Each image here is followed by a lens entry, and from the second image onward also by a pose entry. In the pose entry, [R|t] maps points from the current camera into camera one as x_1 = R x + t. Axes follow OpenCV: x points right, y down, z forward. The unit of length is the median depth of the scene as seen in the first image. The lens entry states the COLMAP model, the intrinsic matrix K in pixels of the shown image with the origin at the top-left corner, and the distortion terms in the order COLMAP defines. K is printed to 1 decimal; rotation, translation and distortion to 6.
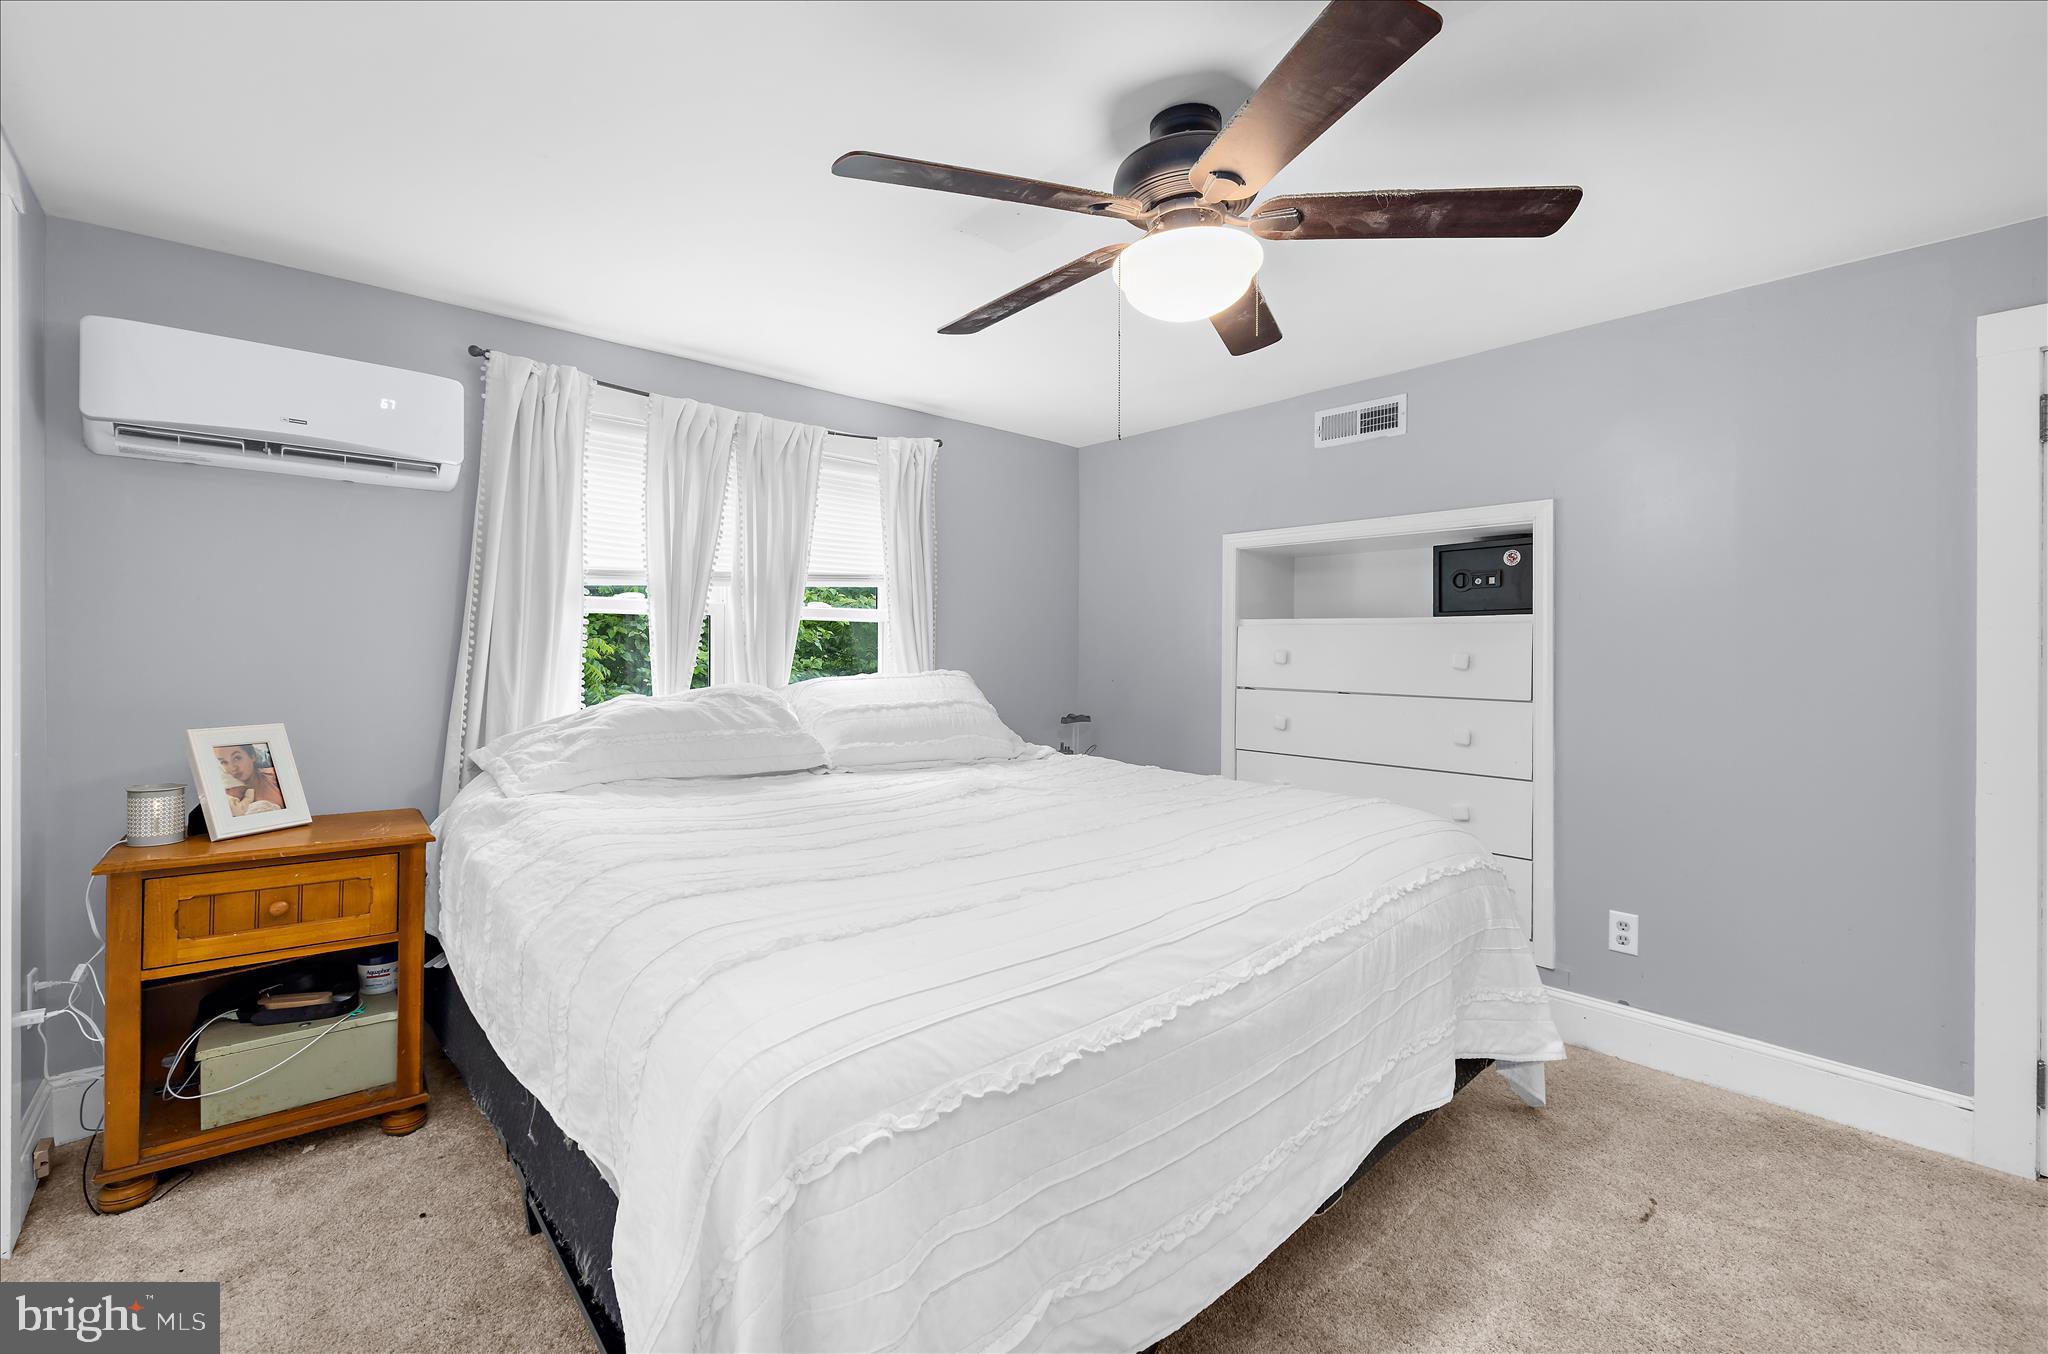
lens RADIAL K [[871.6, 0, 1021.5], [0, 871.6, 645.0], [0, 0, 1]] dist [-0.000699, -0.000023]
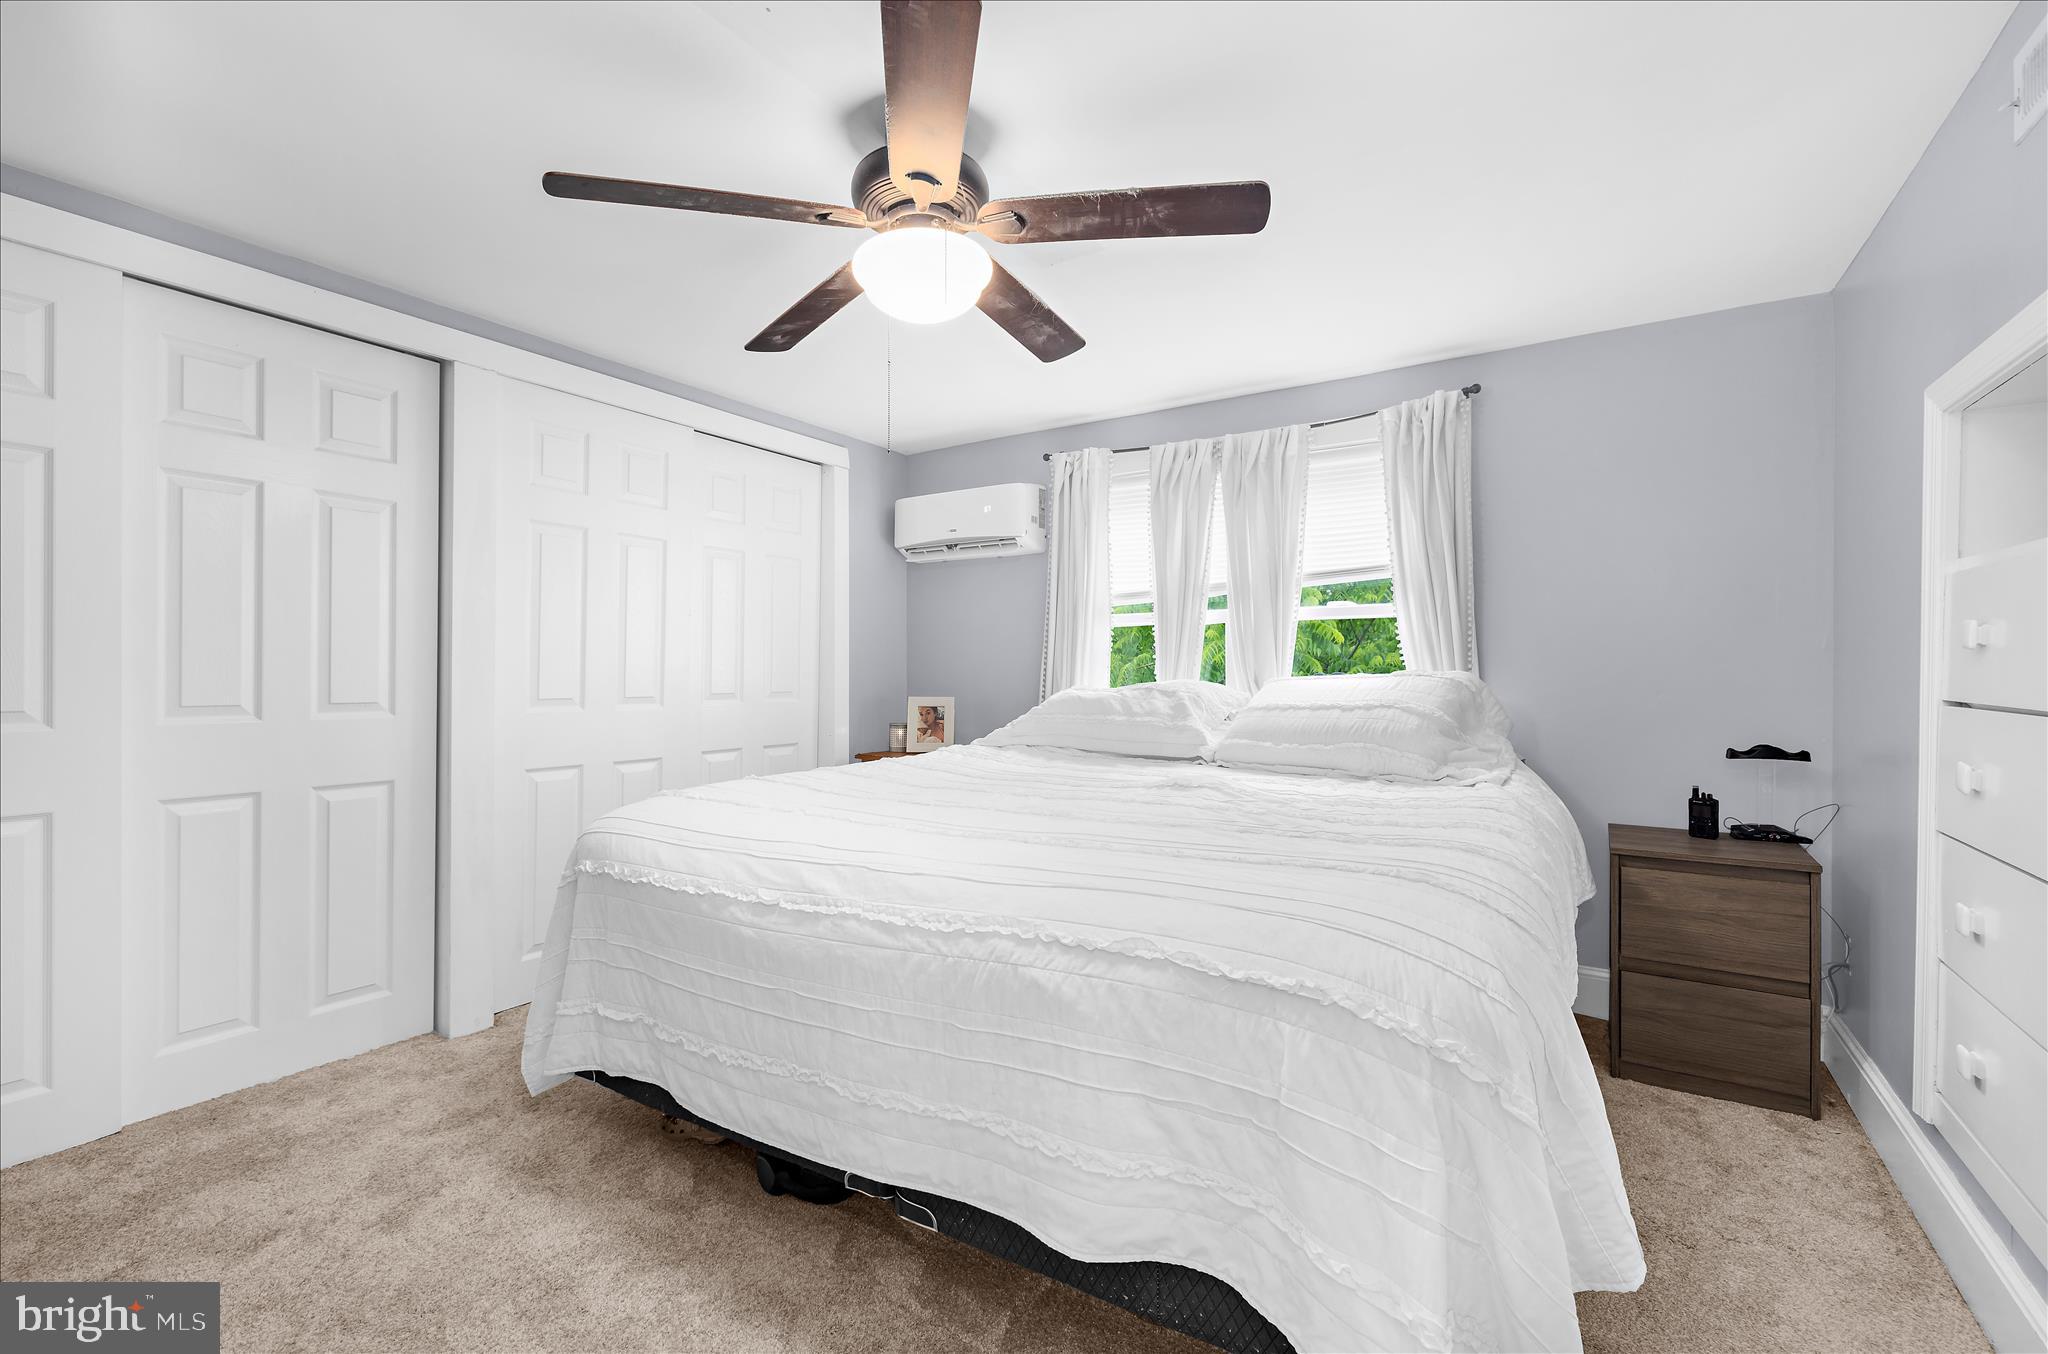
lens RADIAL K [[874.8, 0, 1024.0], [0, 874.8, 677.0], [0, 0, 1]] dist [-0.000123, 0.000007]
pose [[0.272218, -0.001637, -0.962234, 0.803397], [0.010064, 0.999949, 0.001146, 0.039588], [0.962183, -0.009996, 0.272220, 0.538685]]
